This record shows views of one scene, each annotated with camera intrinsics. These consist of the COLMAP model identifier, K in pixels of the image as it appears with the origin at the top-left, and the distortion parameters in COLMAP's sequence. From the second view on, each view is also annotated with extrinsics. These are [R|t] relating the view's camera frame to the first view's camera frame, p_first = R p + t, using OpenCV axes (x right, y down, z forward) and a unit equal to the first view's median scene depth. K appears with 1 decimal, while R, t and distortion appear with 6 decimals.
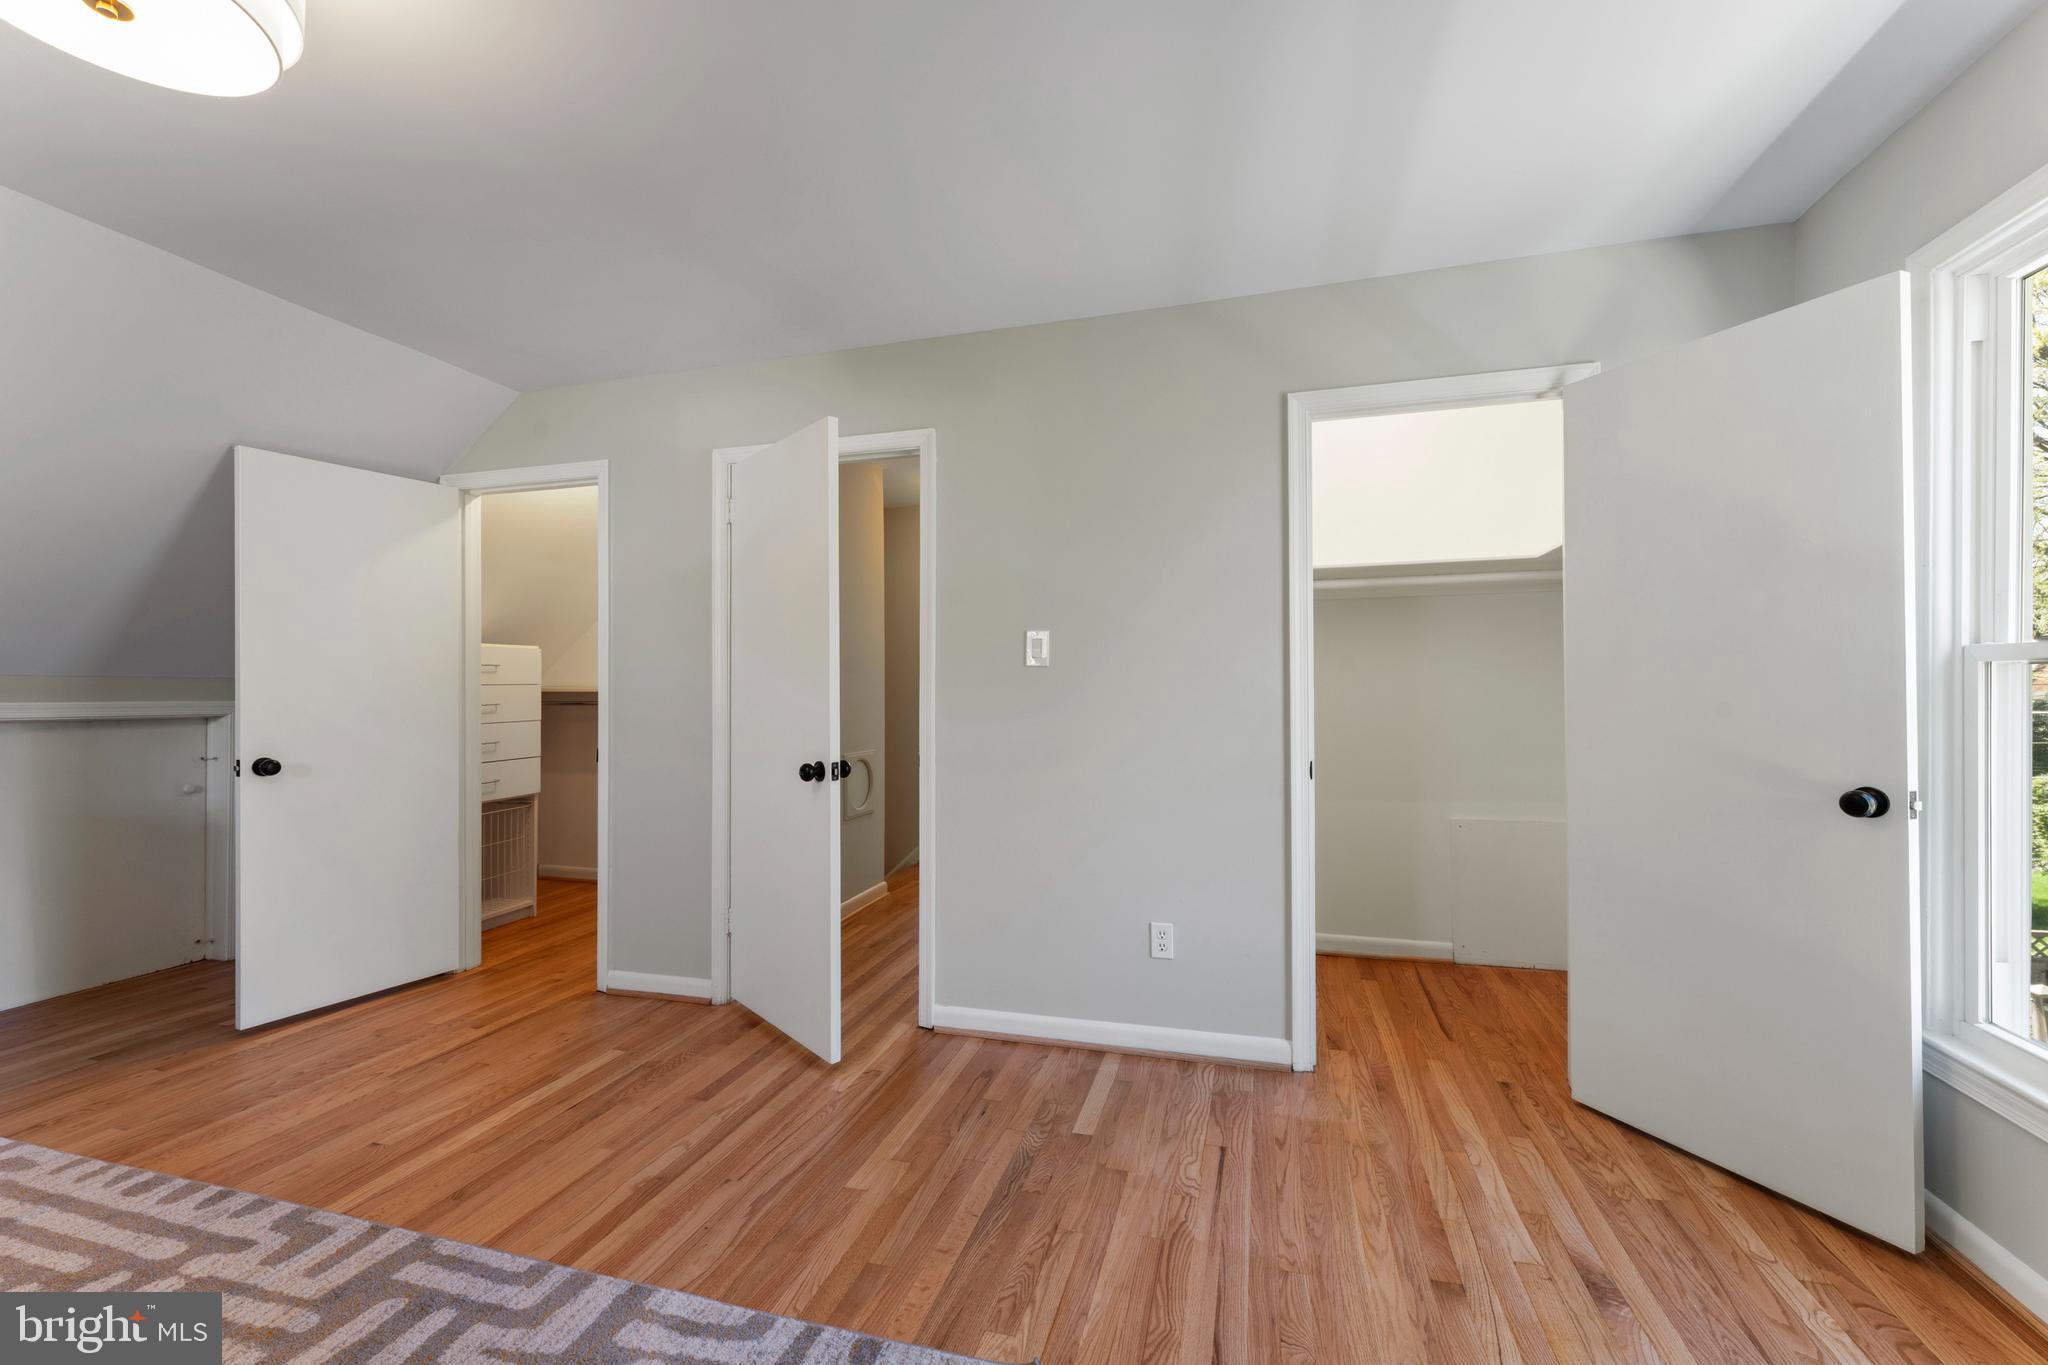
lens RADIAL K [[841.0, 0, 1017.5], [0, 841.0, 681.3], [0, 0, 1]] dist [0.002960, -0.000997]
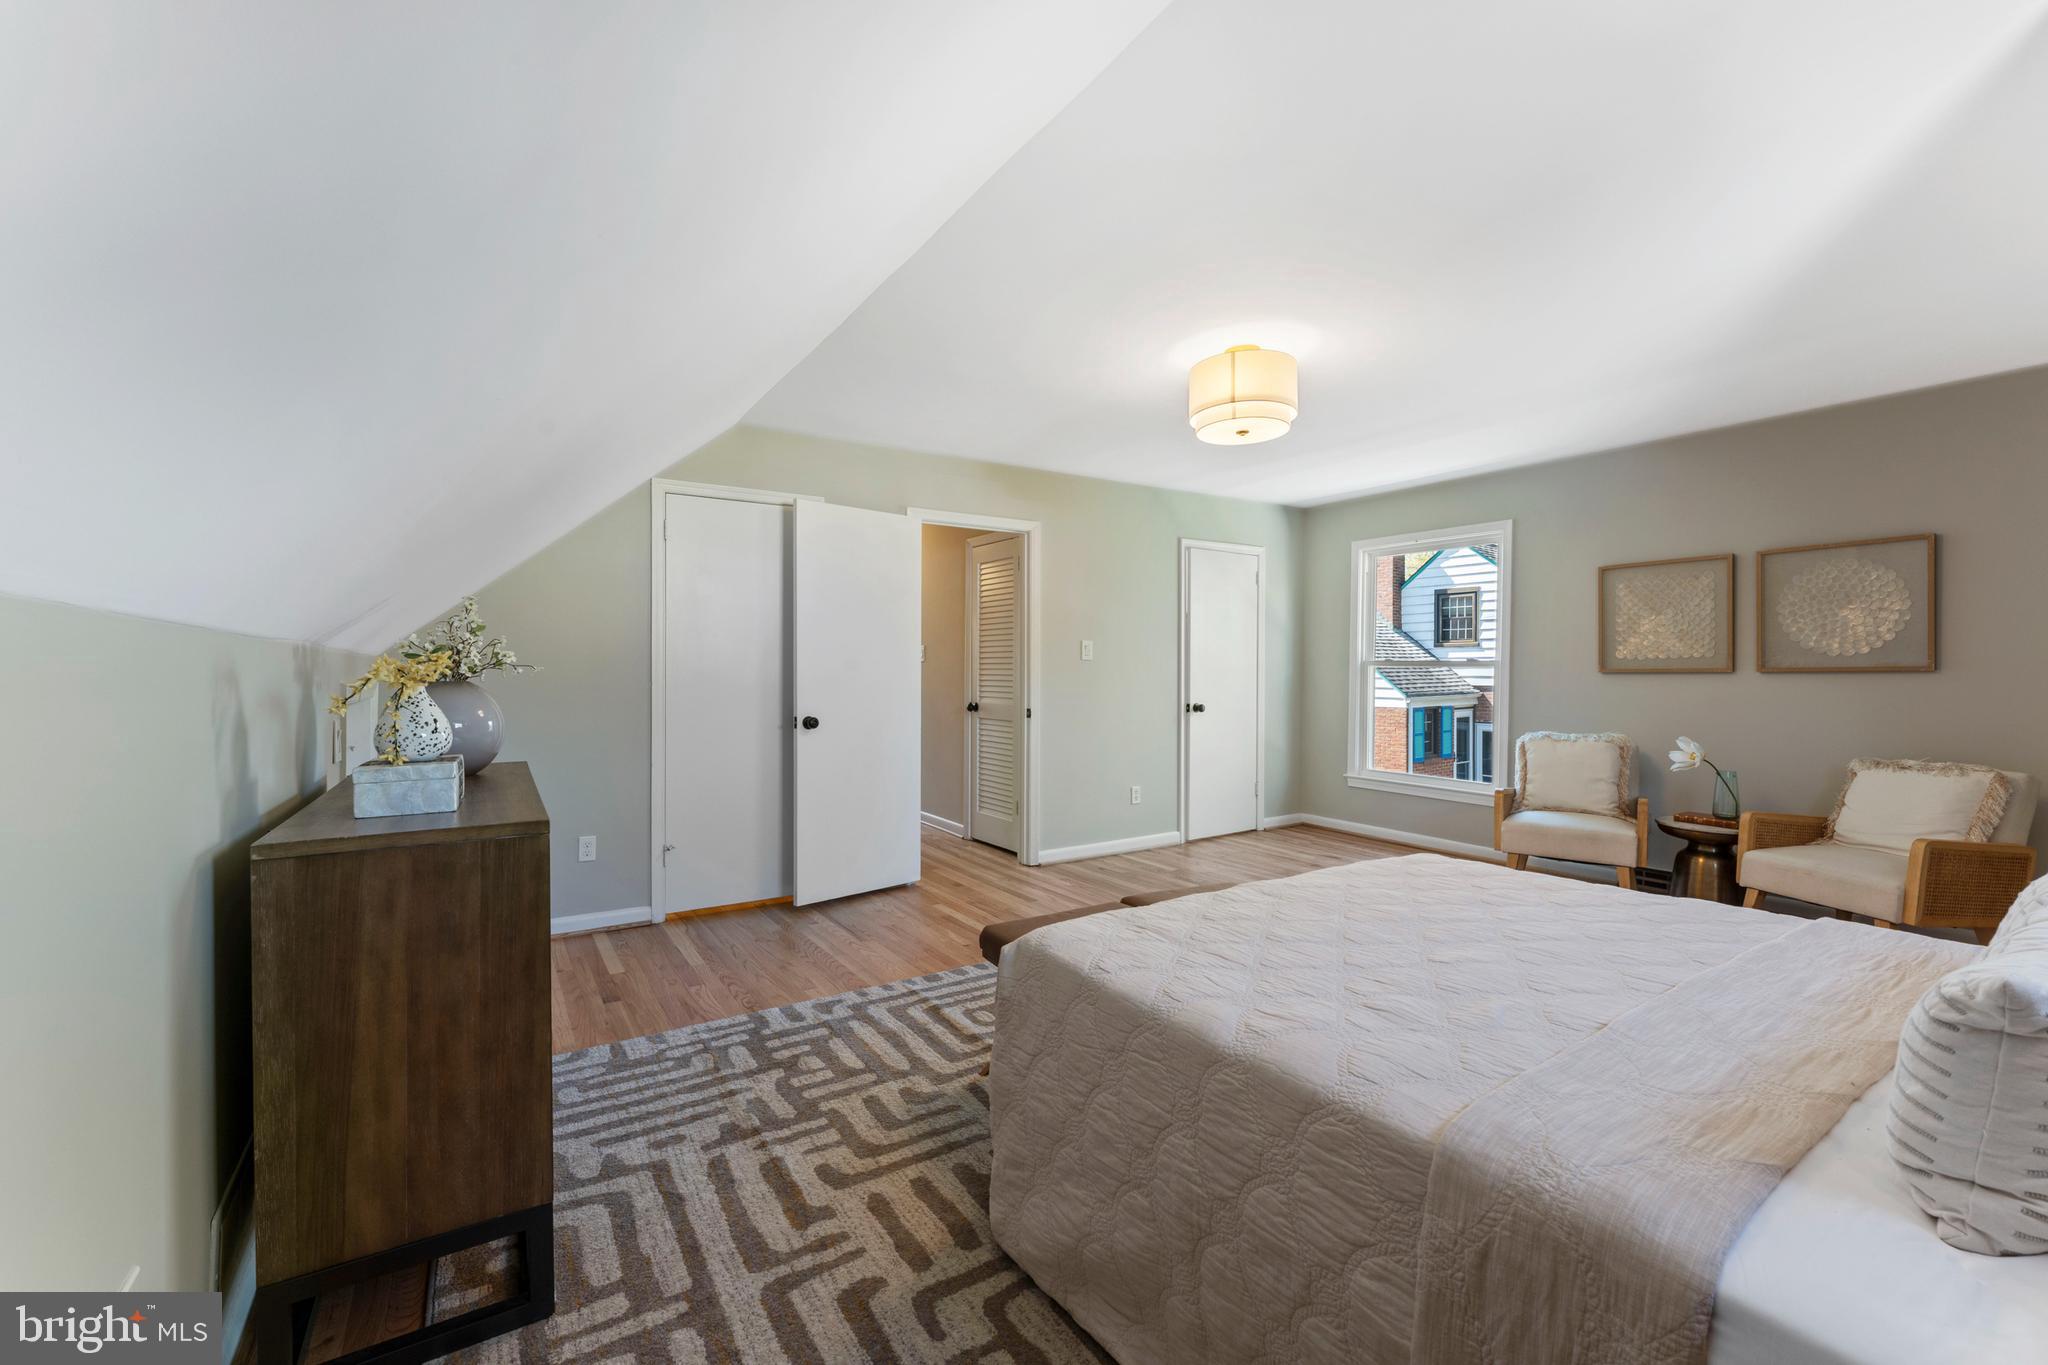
lens RADIAL K [[841.0, 0, 1021.7], [0, 841.0, 682.9], [0, 0, 1]] dist [0.002960, -0.000997]
pose [[0.644853, -0.000660, 0.764307, -2.196427], [-0.003660, 0.999985, 0.003952, 0.041942], [-0.764298, -0.005346, 0.644841, -0.144591]]
